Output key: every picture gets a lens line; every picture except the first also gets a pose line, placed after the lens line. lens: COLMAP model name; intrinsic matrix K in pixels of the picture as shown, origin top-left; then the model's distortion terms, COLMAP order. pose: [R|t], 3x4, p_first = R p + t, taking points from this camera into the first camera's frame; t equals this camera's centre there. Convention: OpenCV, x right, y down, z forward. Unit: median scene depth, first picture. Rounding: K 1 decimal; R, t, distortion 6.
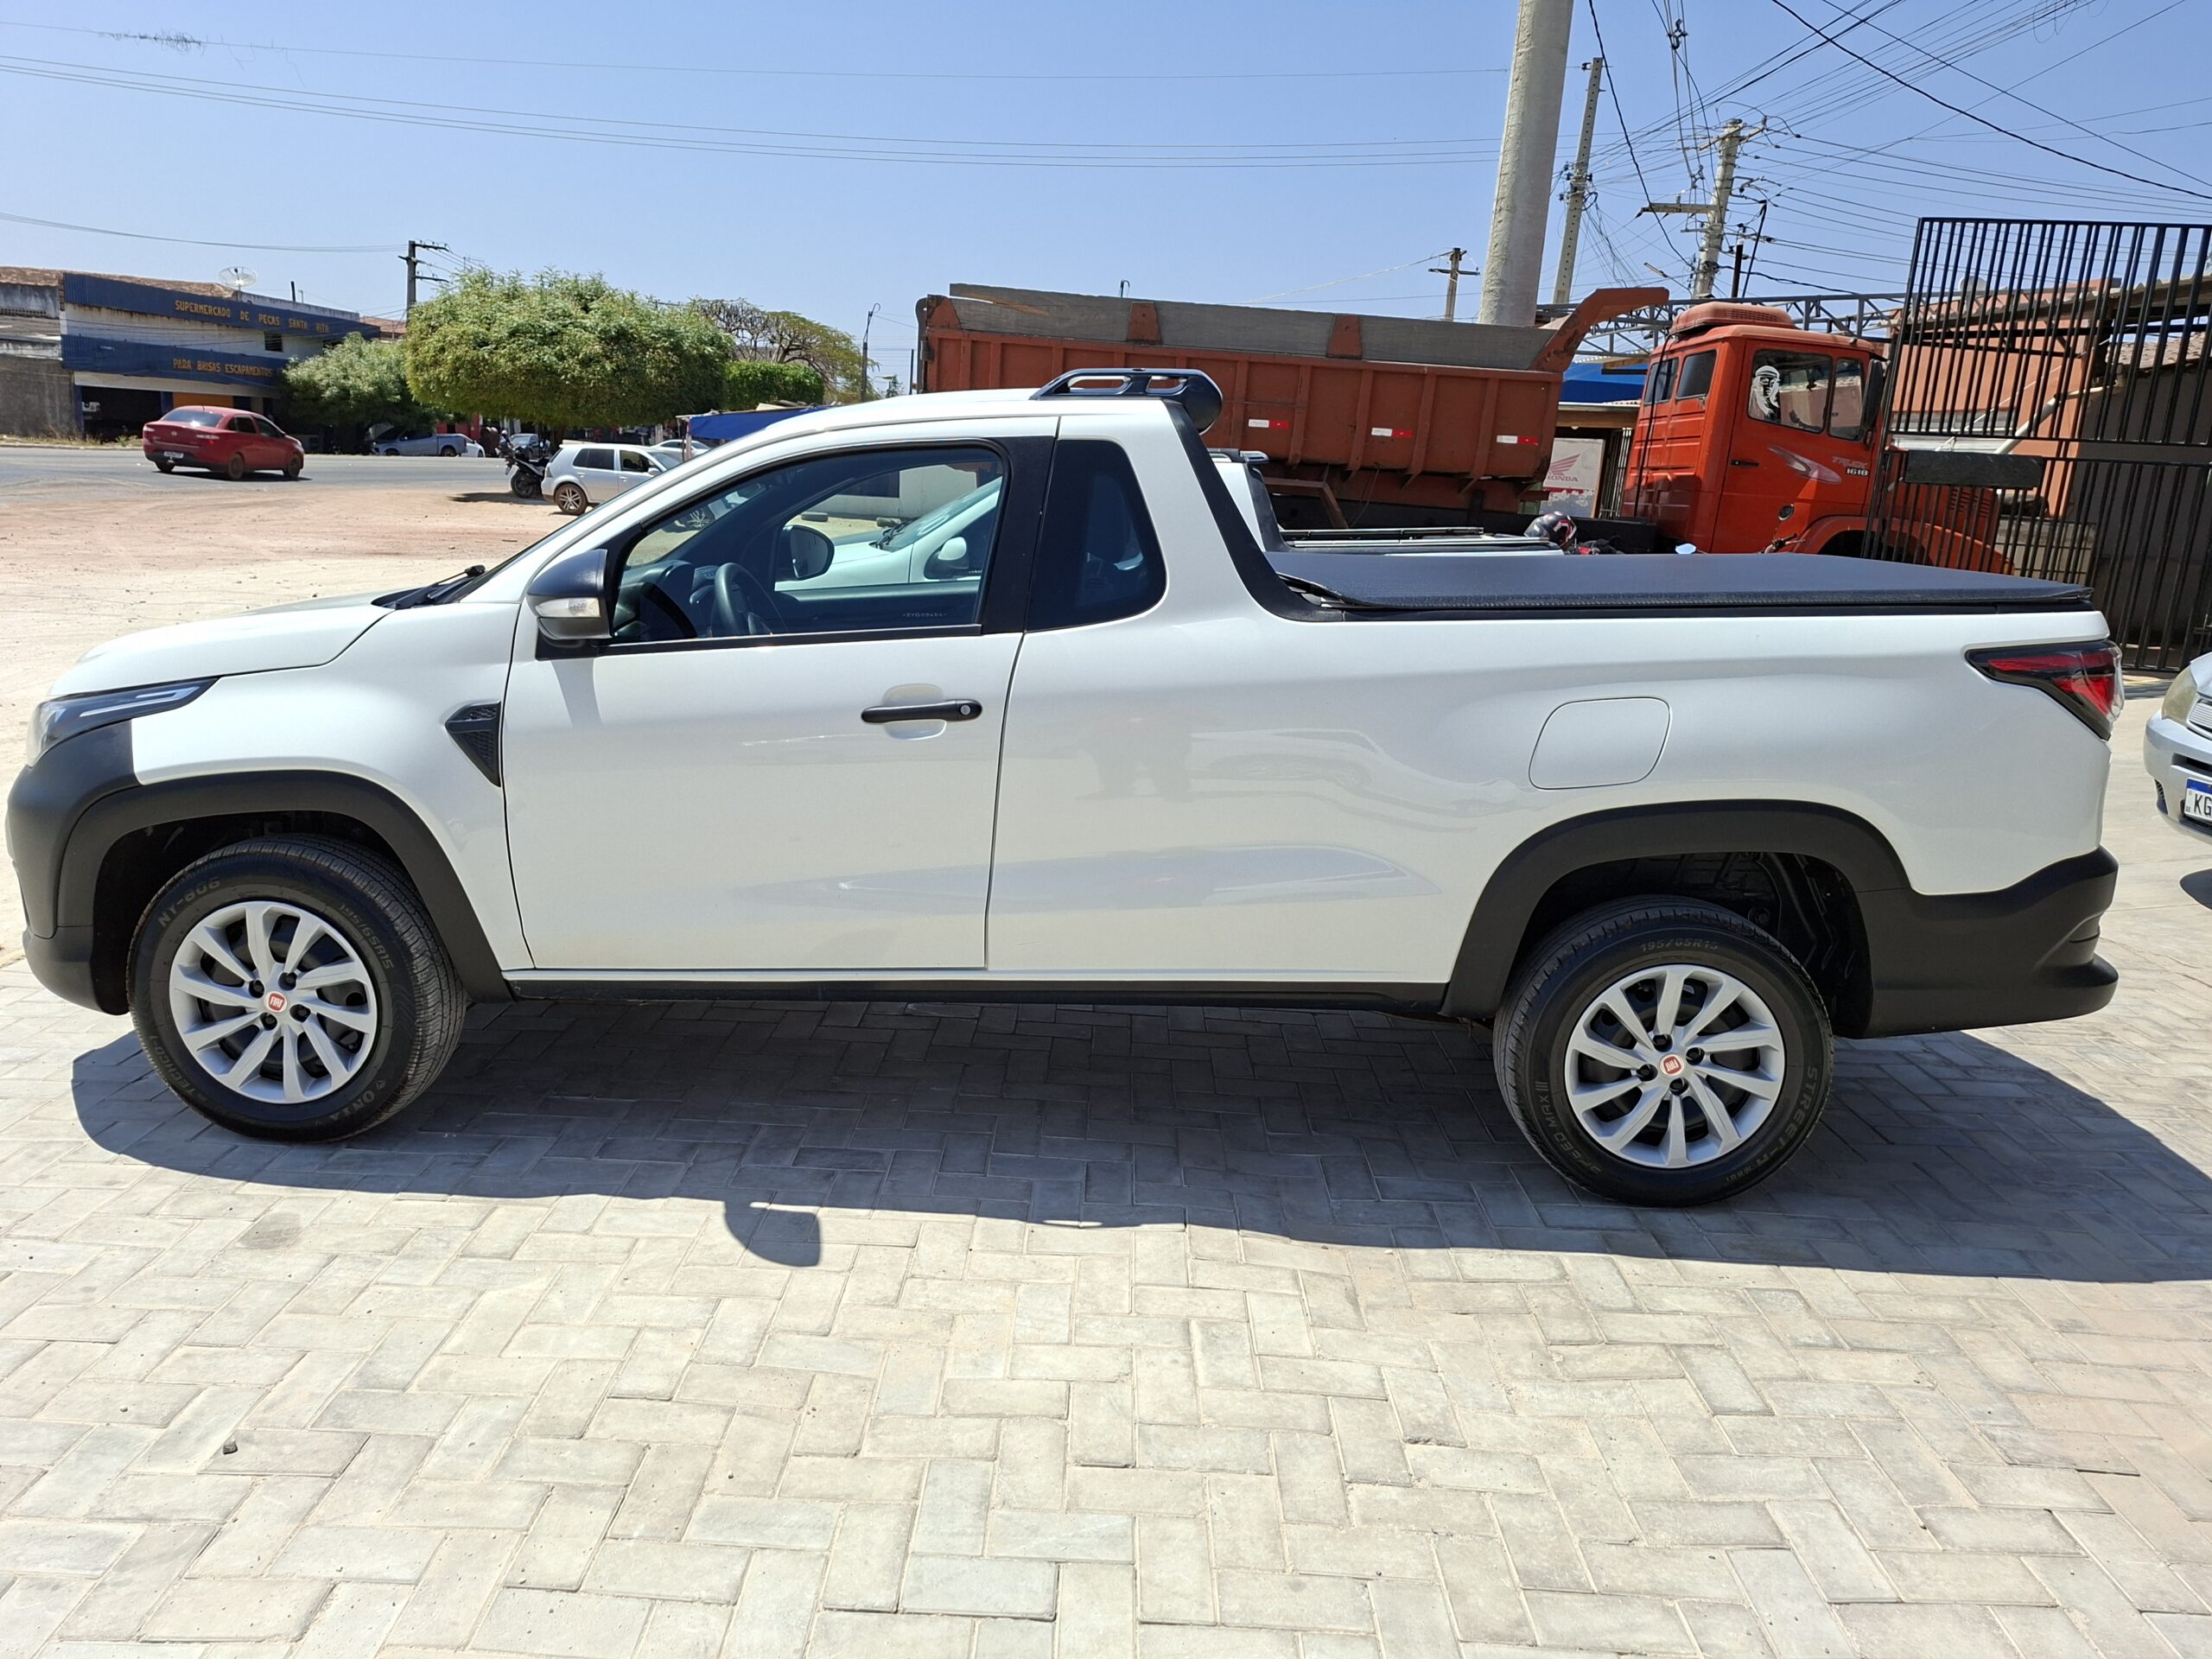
lens RADIAL K [[1523.5, 0, 1093.5], [0, 1523.5, 837.3], [0, 0, 1]] dist [0.099363, -0.119689]
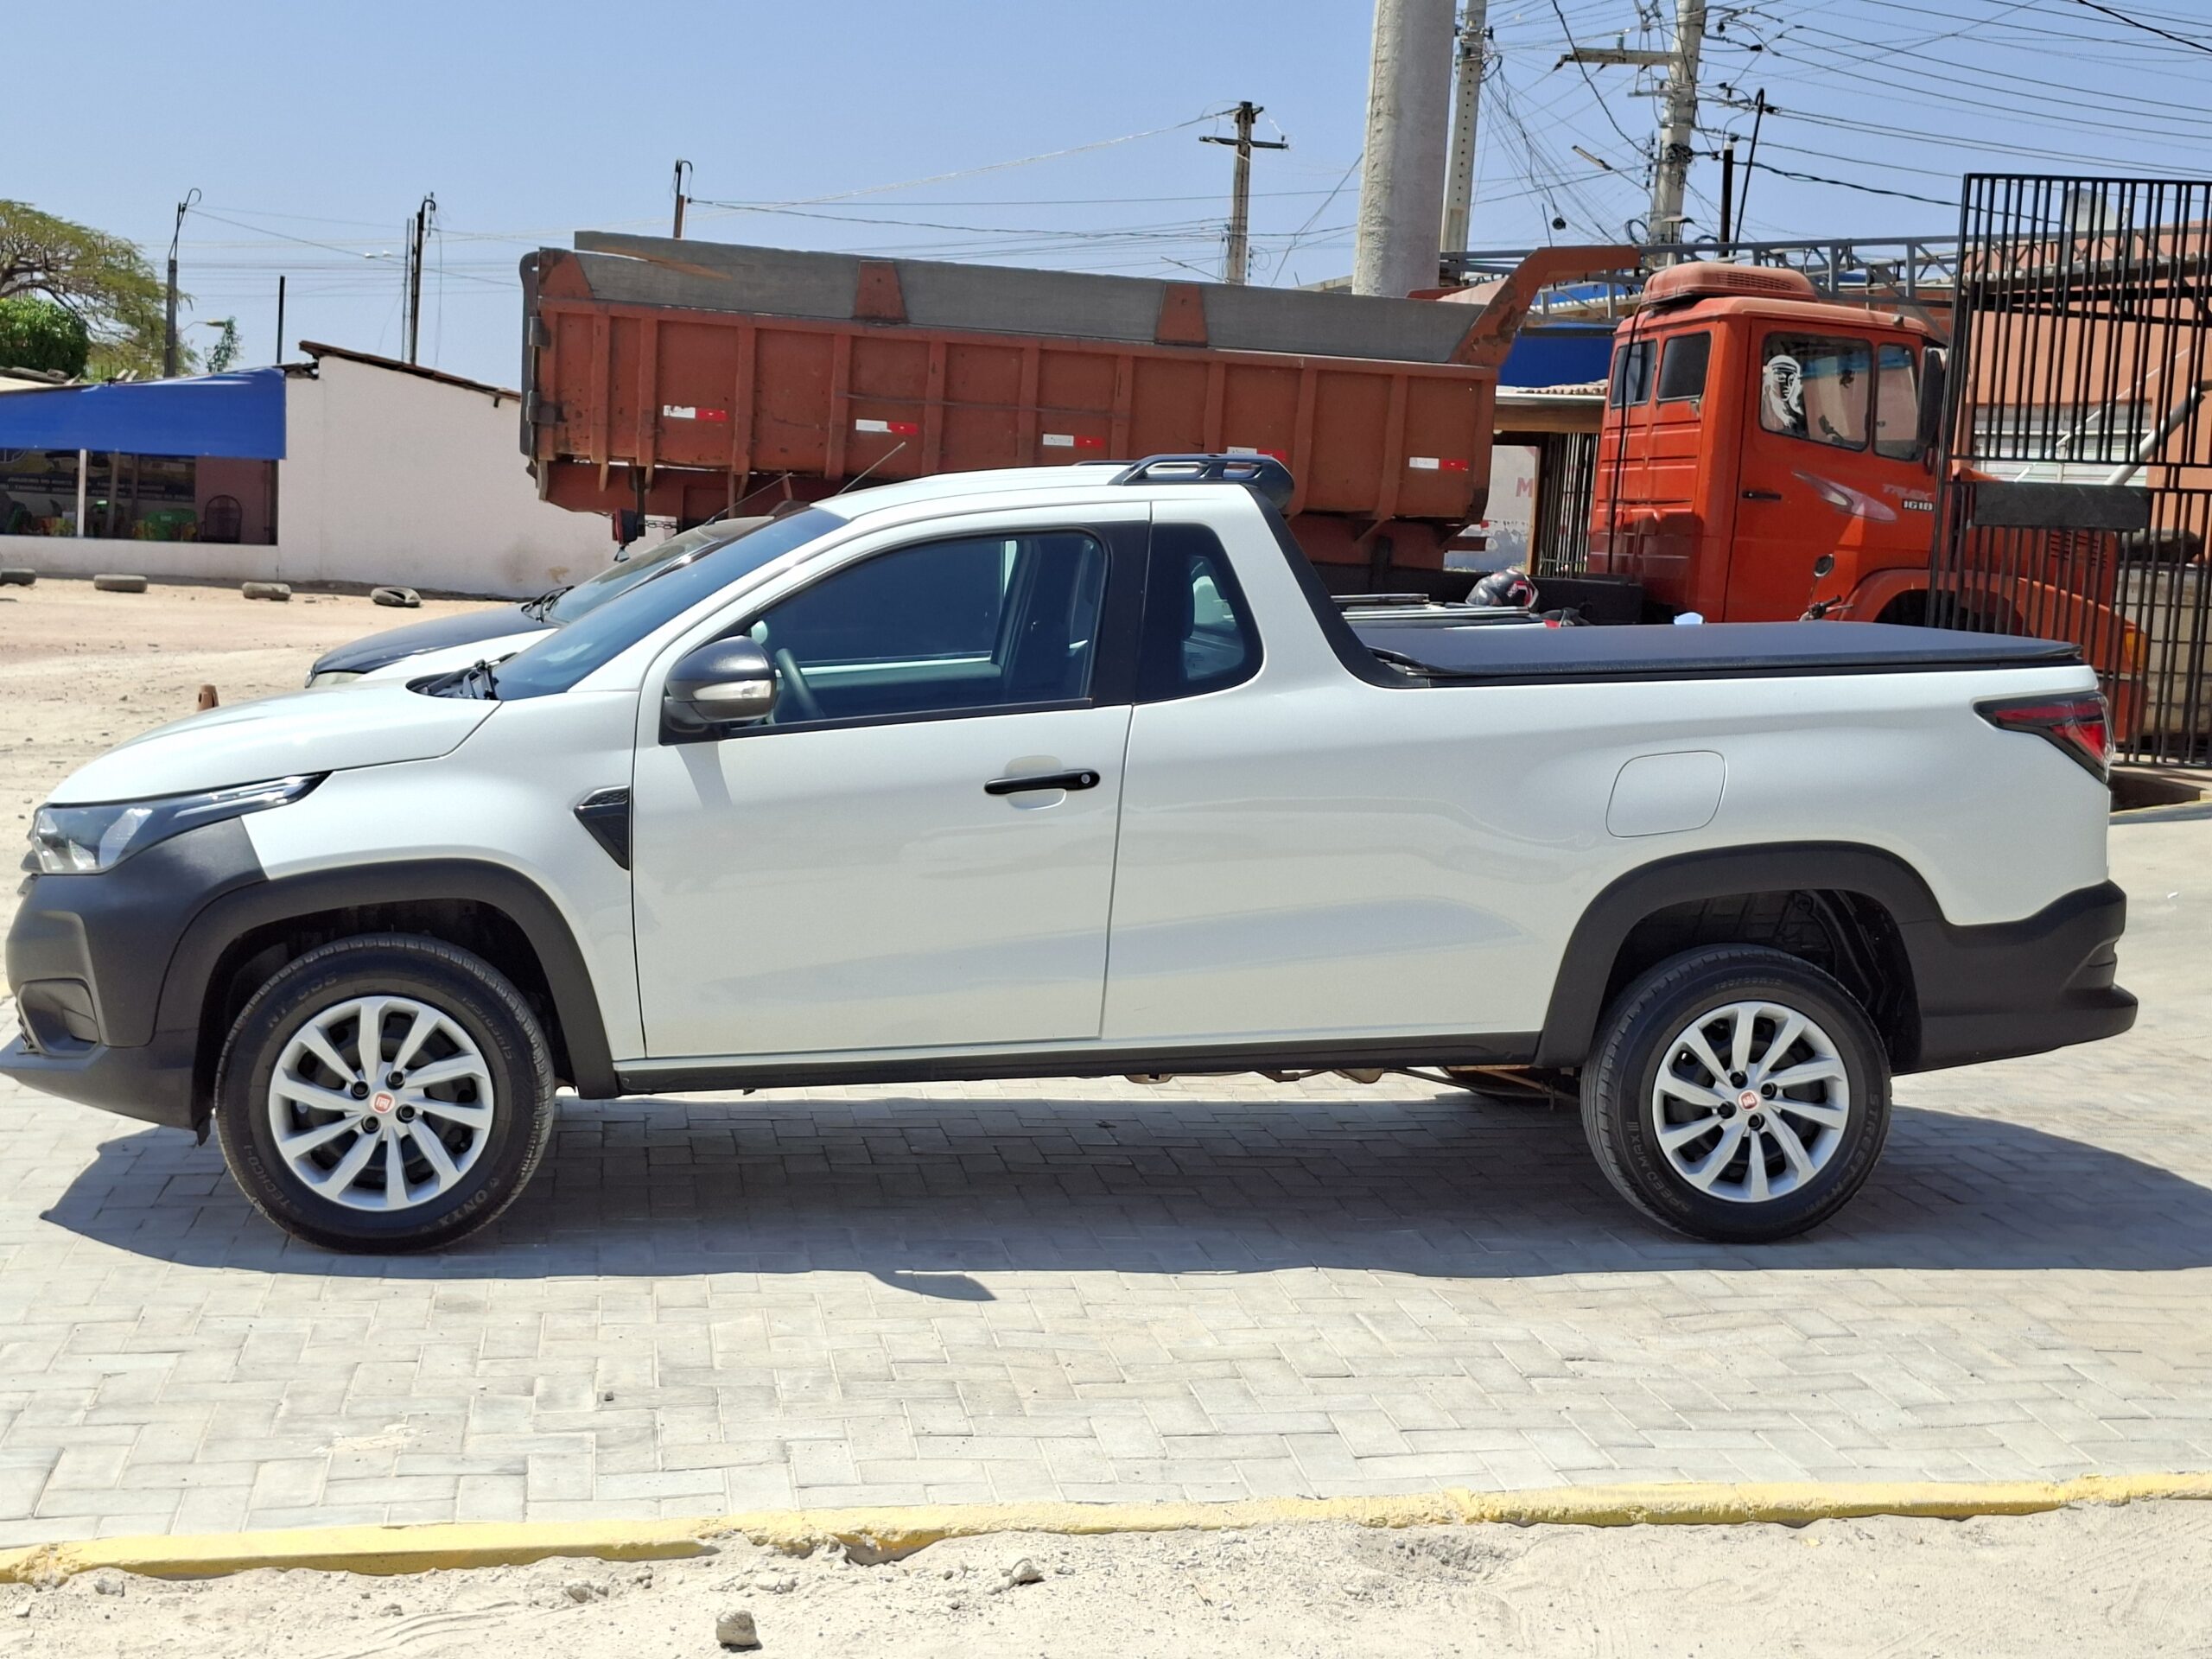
lens RADIAL K [[2973.4, 0, 1105.9], [0, 2973.4, 879.2], [0, 0, 1]] dist [0.162299, -0.219025]
pose [[0.984377, -0.033166, 0.172920, -0.398276], [0.050975, 0.993722, -0.099587, 0.176044], [-0.168532, 0.106846, 0.979888, -0.928151]]
